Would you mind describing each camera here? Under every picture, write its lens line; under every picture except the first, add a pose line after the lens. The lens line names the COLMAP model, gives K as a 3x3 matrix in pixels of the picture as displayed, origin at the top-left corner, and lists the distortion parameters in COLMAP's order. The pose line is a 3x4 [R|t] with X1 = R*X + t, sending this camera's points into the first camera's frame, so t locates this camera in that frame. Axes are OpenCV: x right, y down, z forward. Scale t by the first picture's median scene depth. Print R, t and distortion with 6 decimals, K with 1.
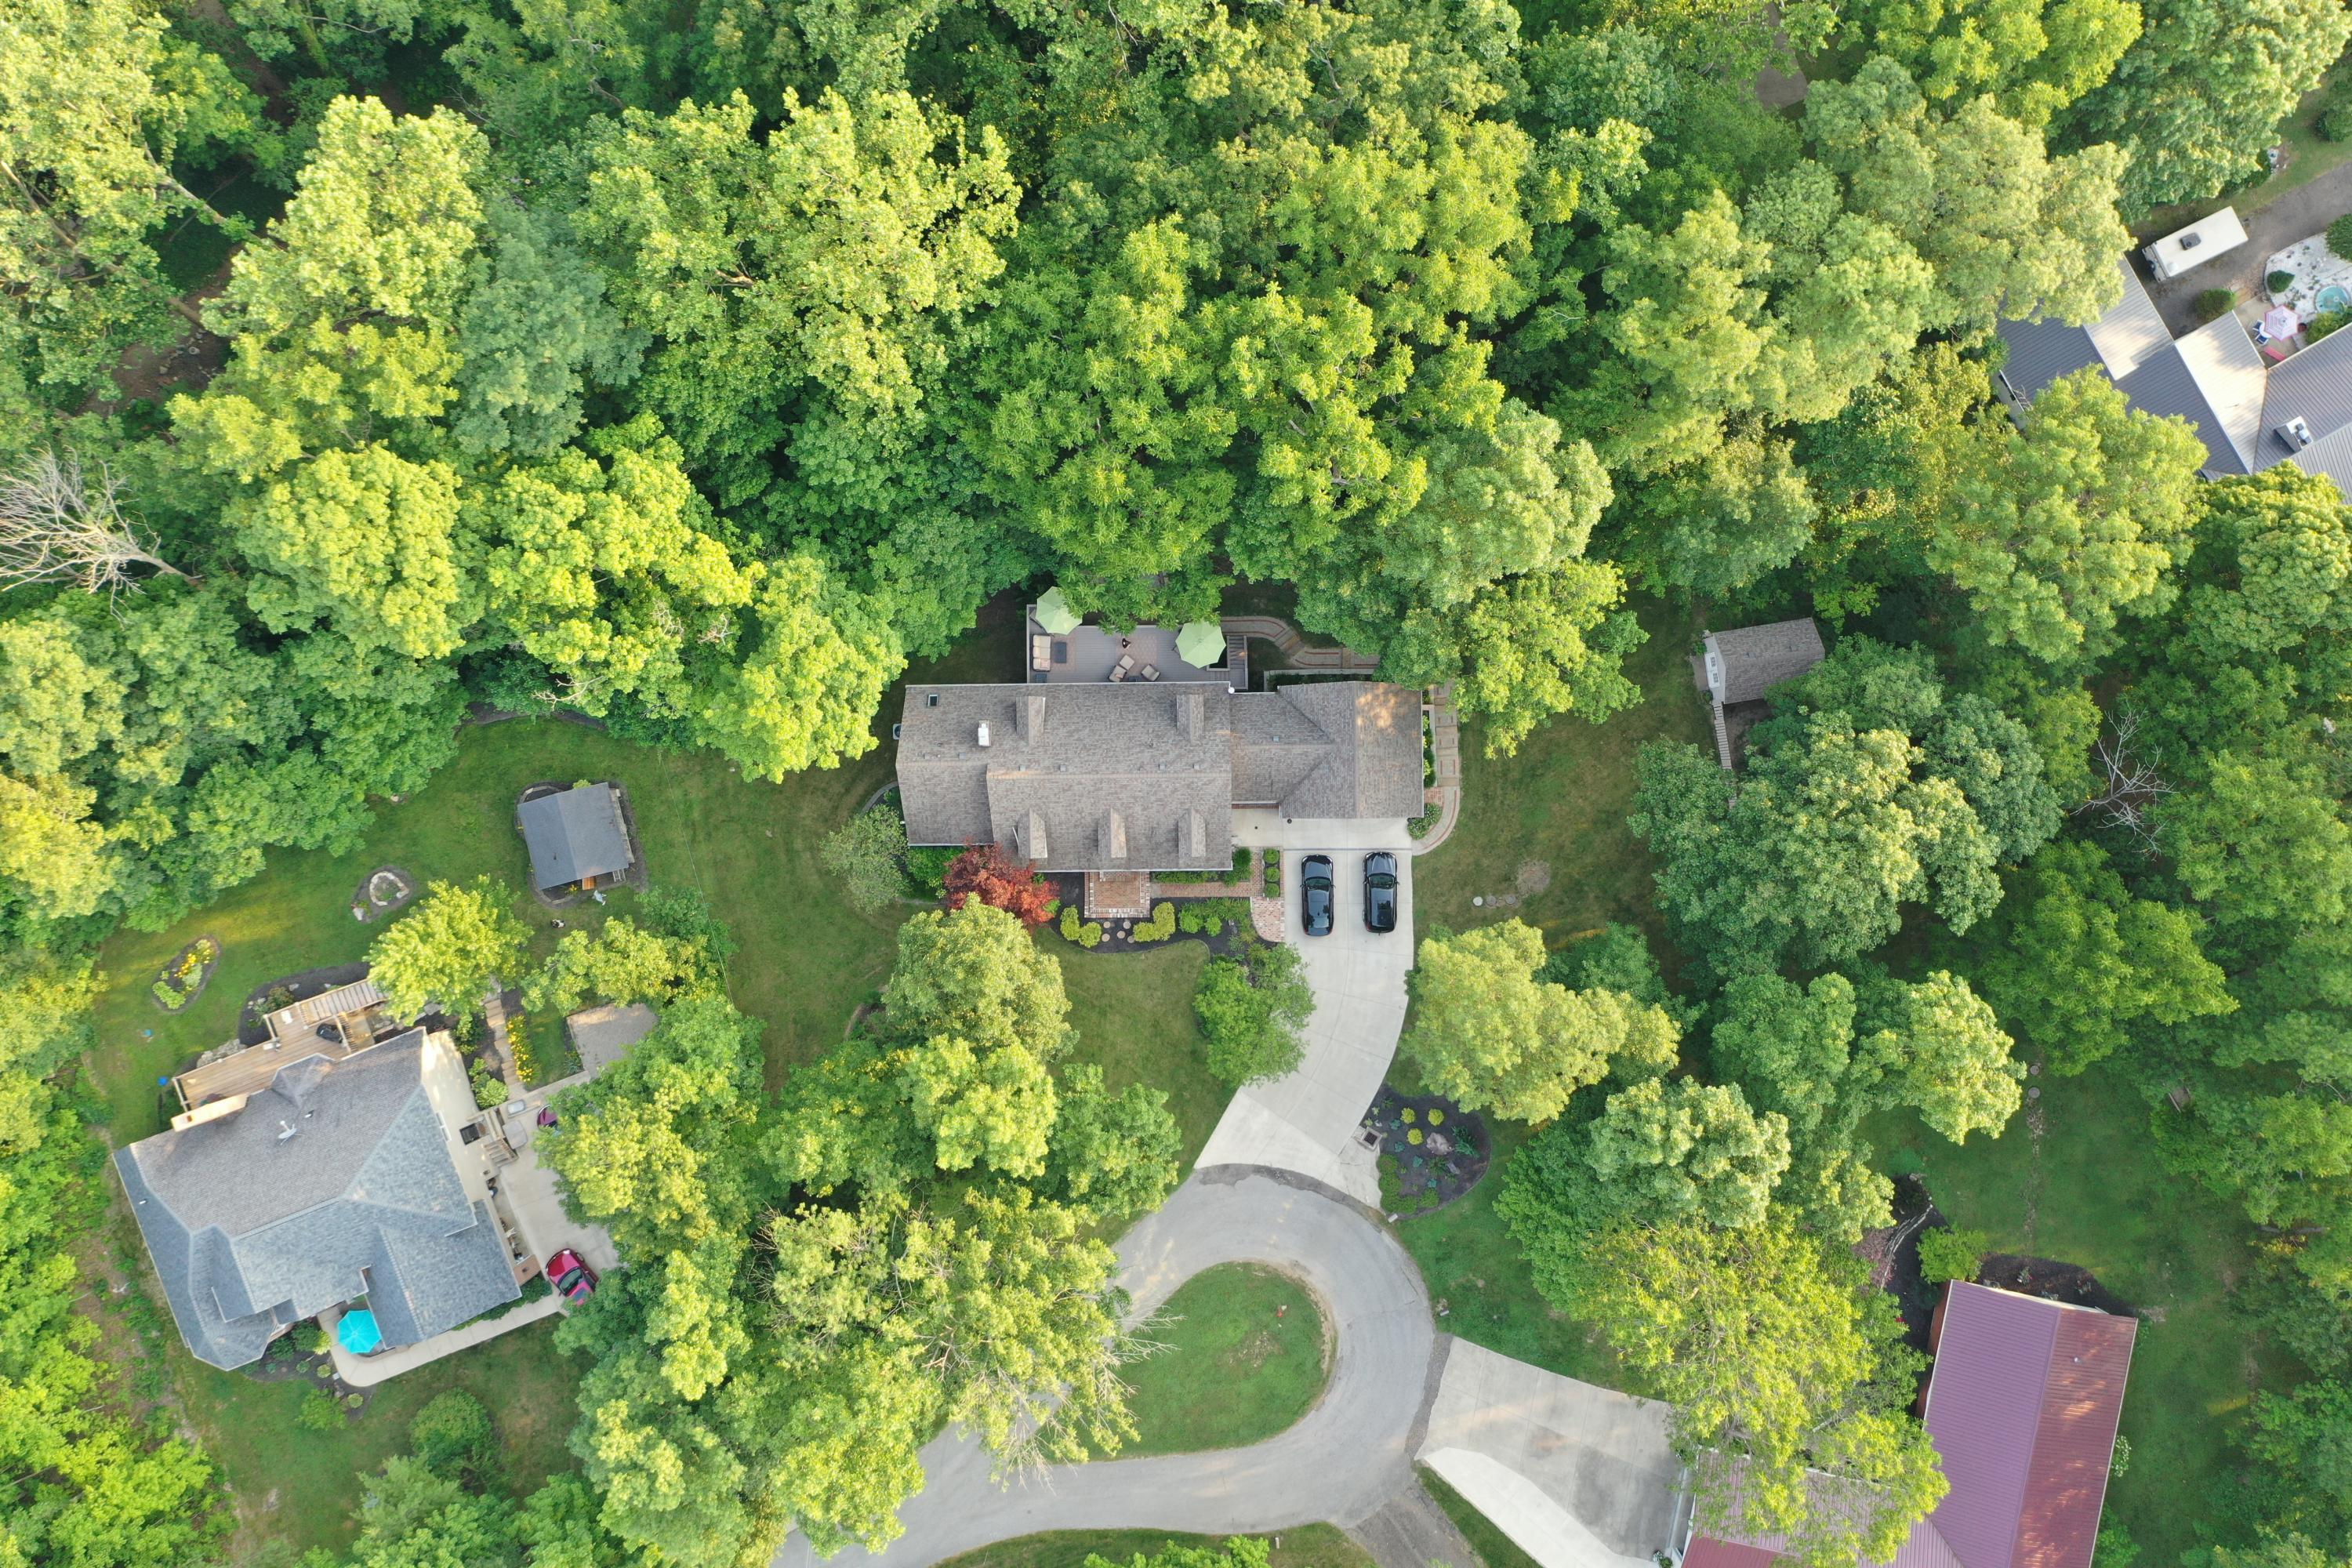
lens RADIAL K [[1867.2, 0, 1179.7], [0, 1867.2, 784.3], [0, 0, 1]] dist [0.013557, 0.000541]
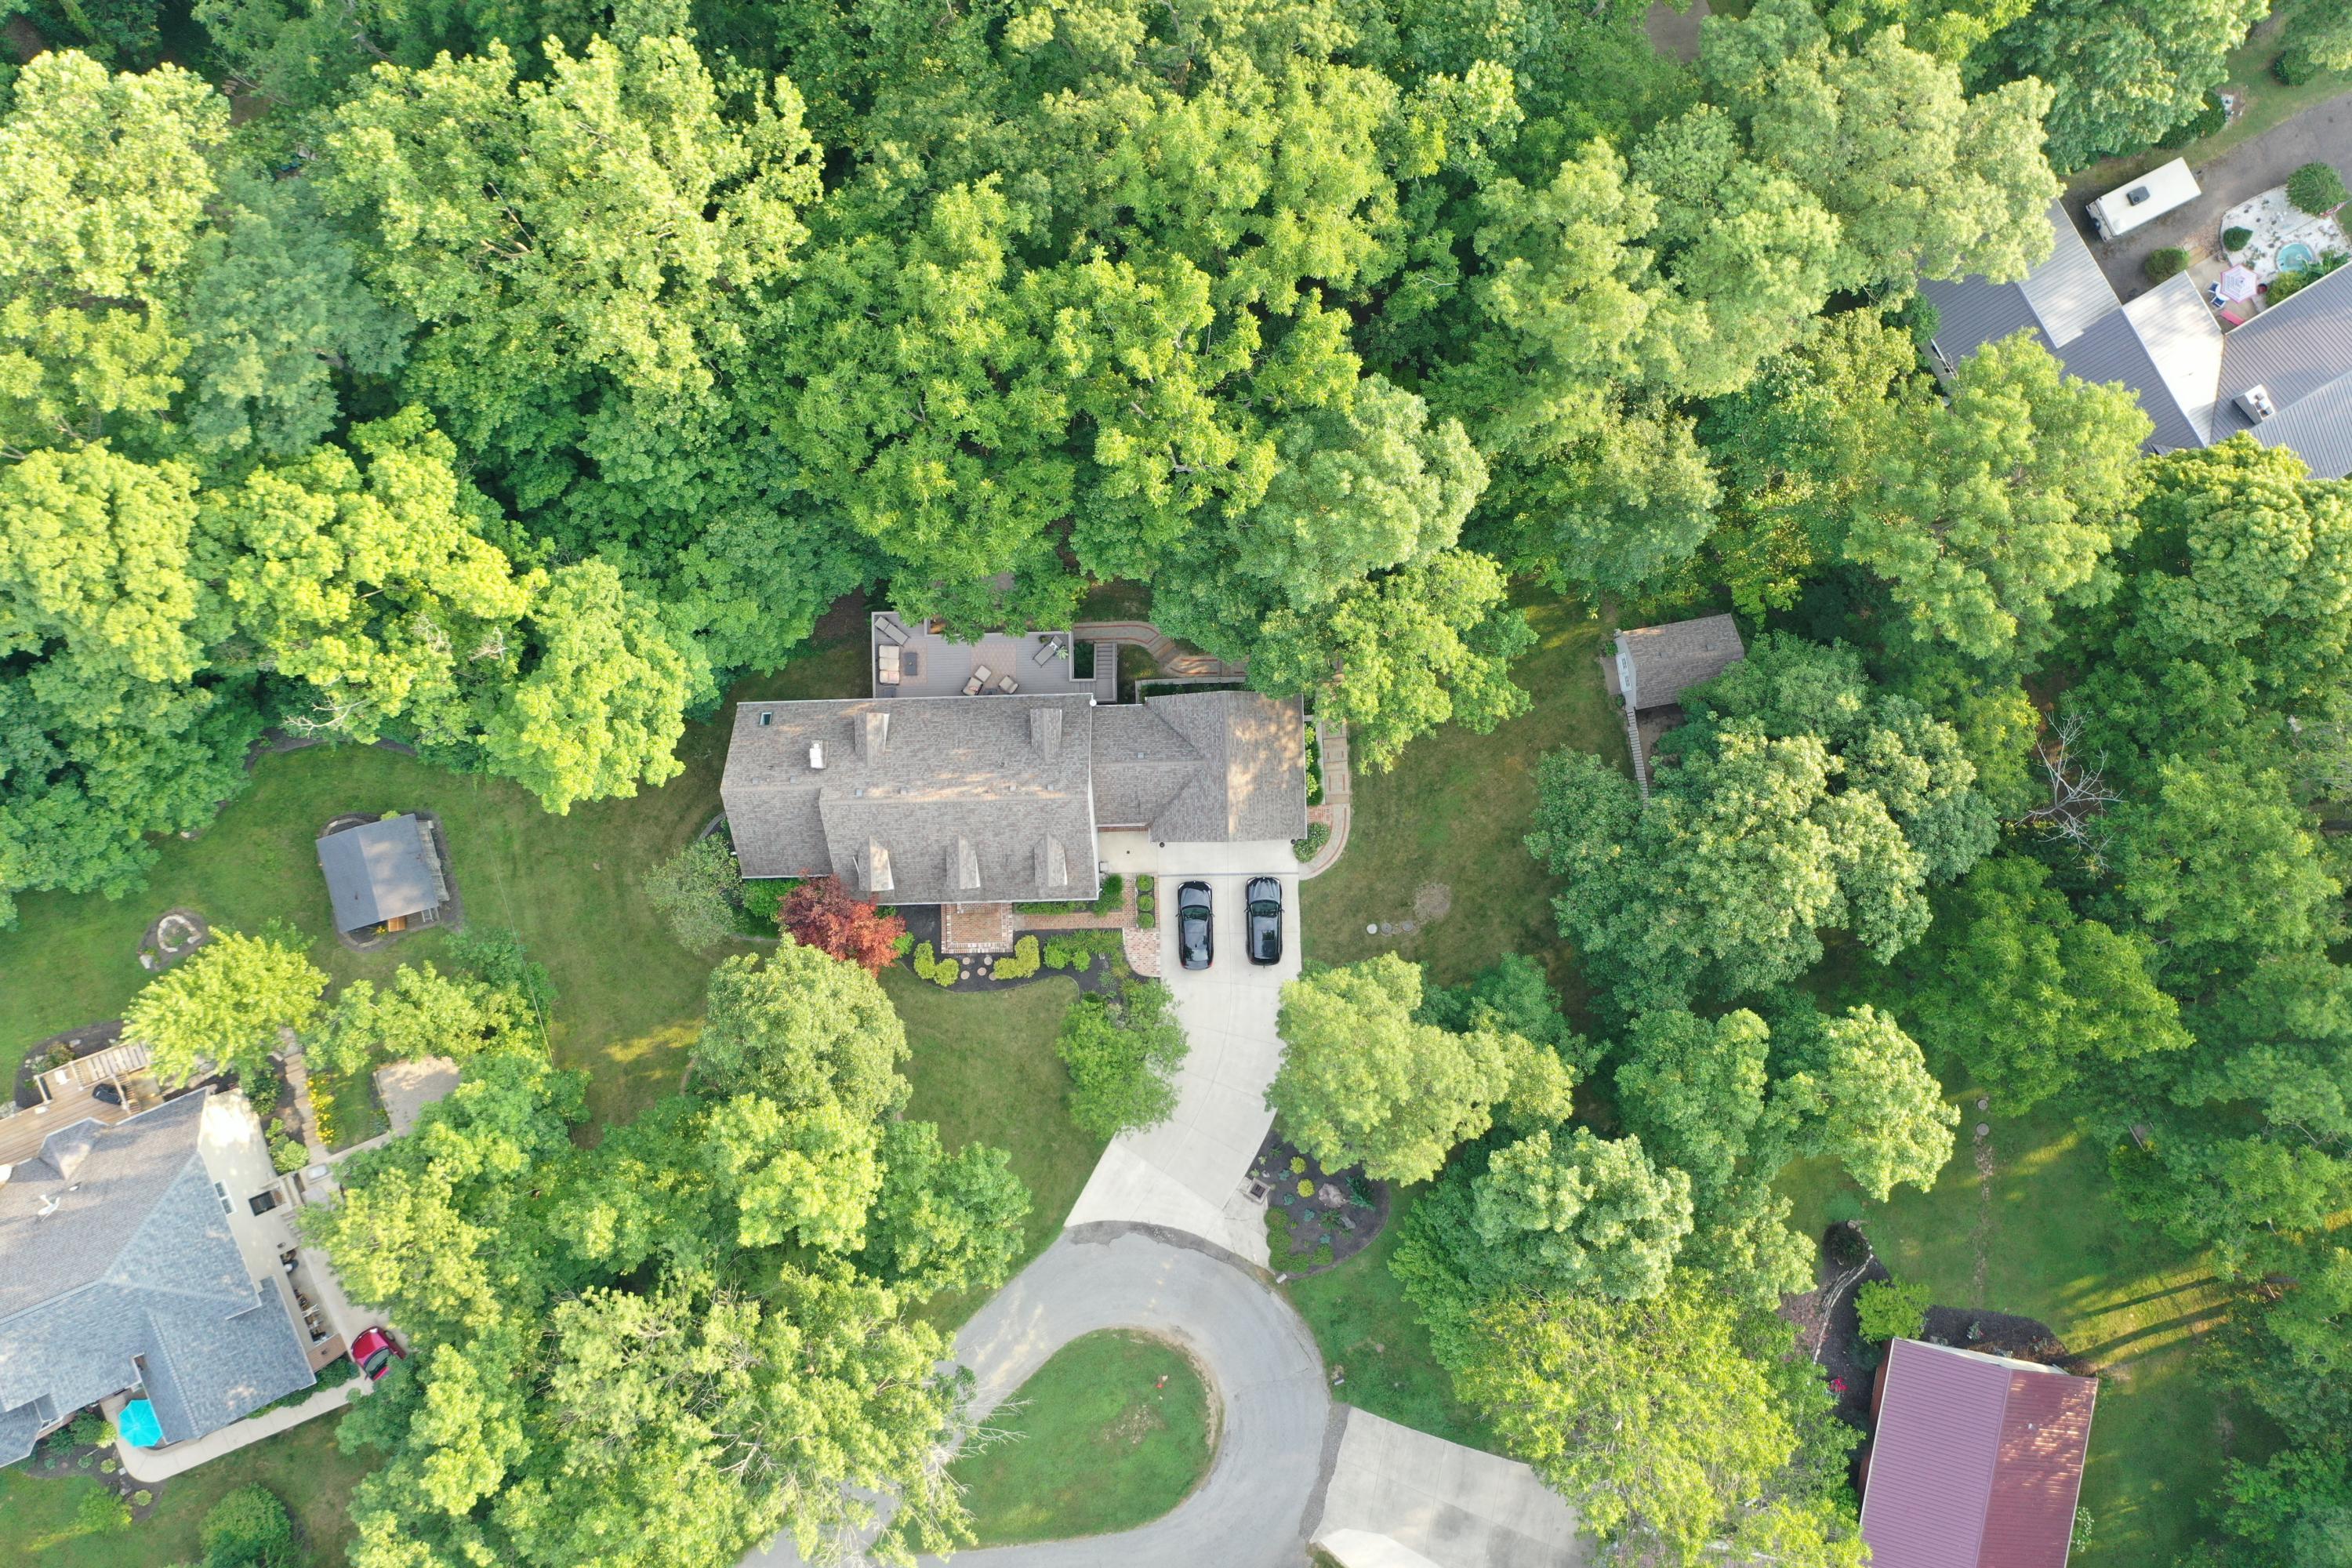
lens RADIAL K [[1867.2, 0, 1179.0], [0, 1867.2, 784.4], [0, 0, 1]] dist [0.013557, 0.000541]
pose [[0.999886, -0.015083, -0.000355, 0.078807], [0.015082, 0.999881, -0.003346, -0.007760], [0.000406, 0.003341, 0.999994, 0.101044]]
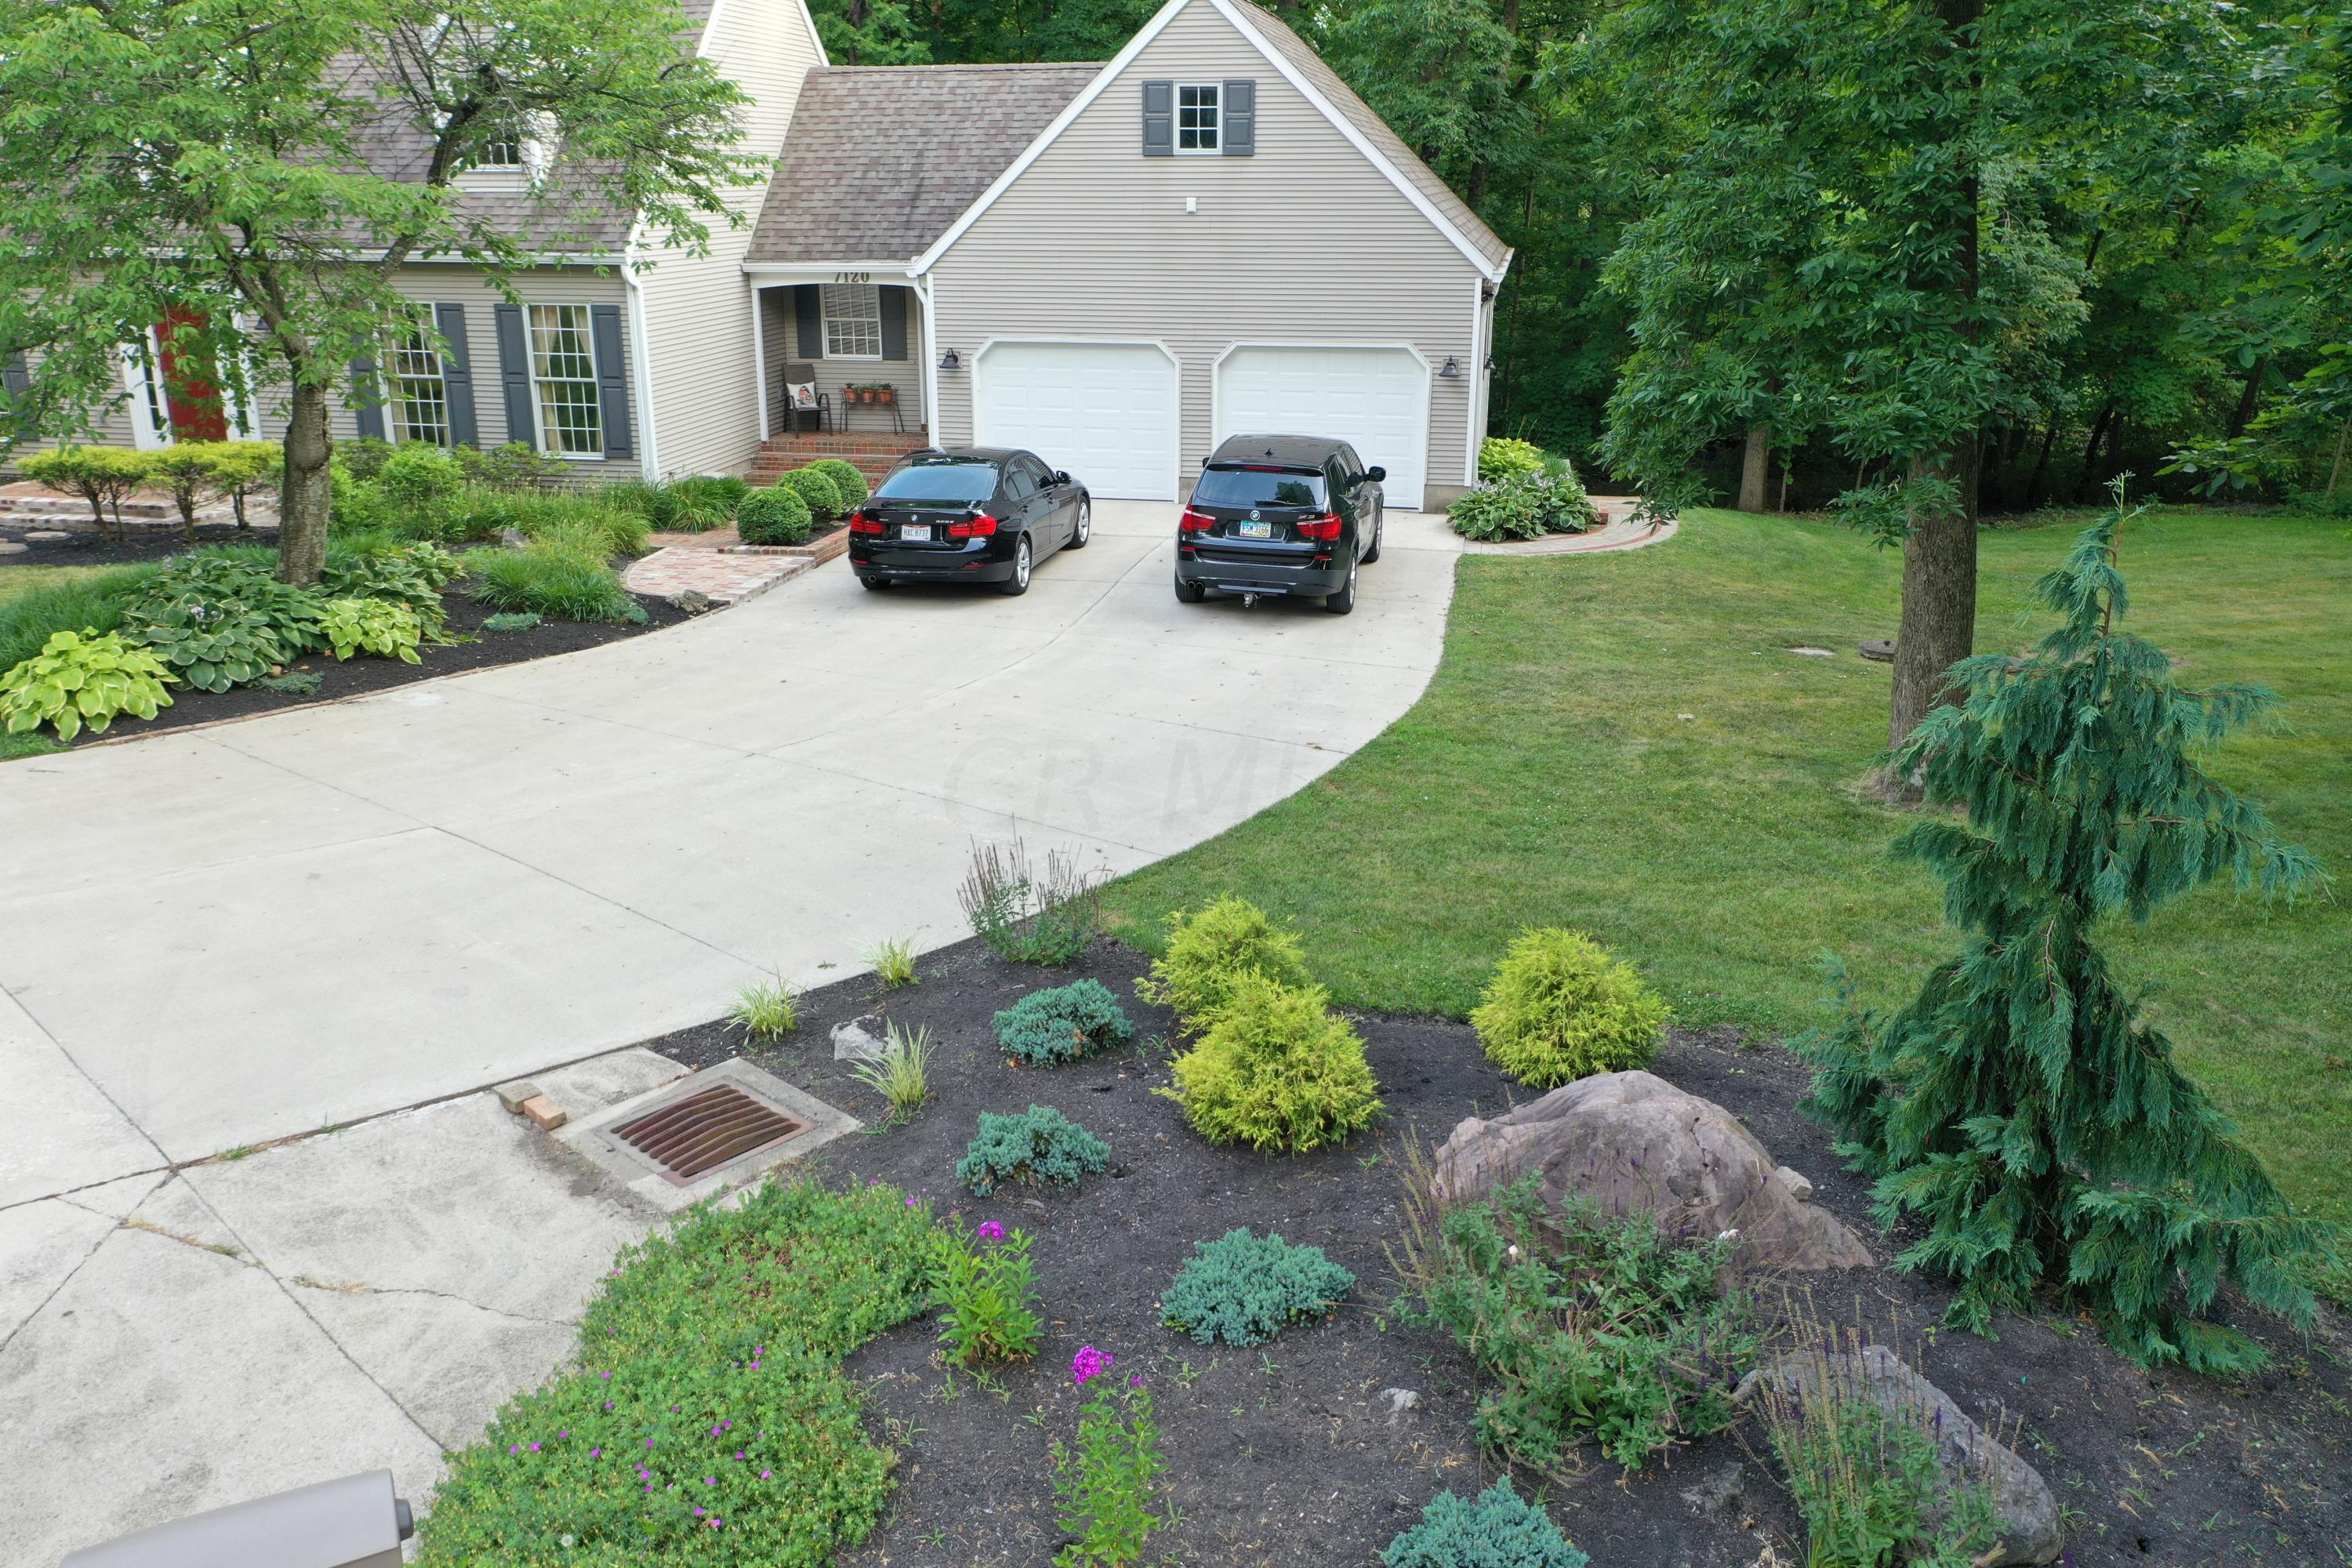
lens RADIAL K [[1867.2, 0, 1168.0], [0, 1867.2, 786.7], [0, 0, 1]] dist [0.013557, 0.000541]
pose [[0.979697, 0.074532, -0.186115, 0.157414], [-0.200212, 0.315358, -0.927612, 0.296554], [-0.010444, 0.946041, 0.323878, 1.130133]]
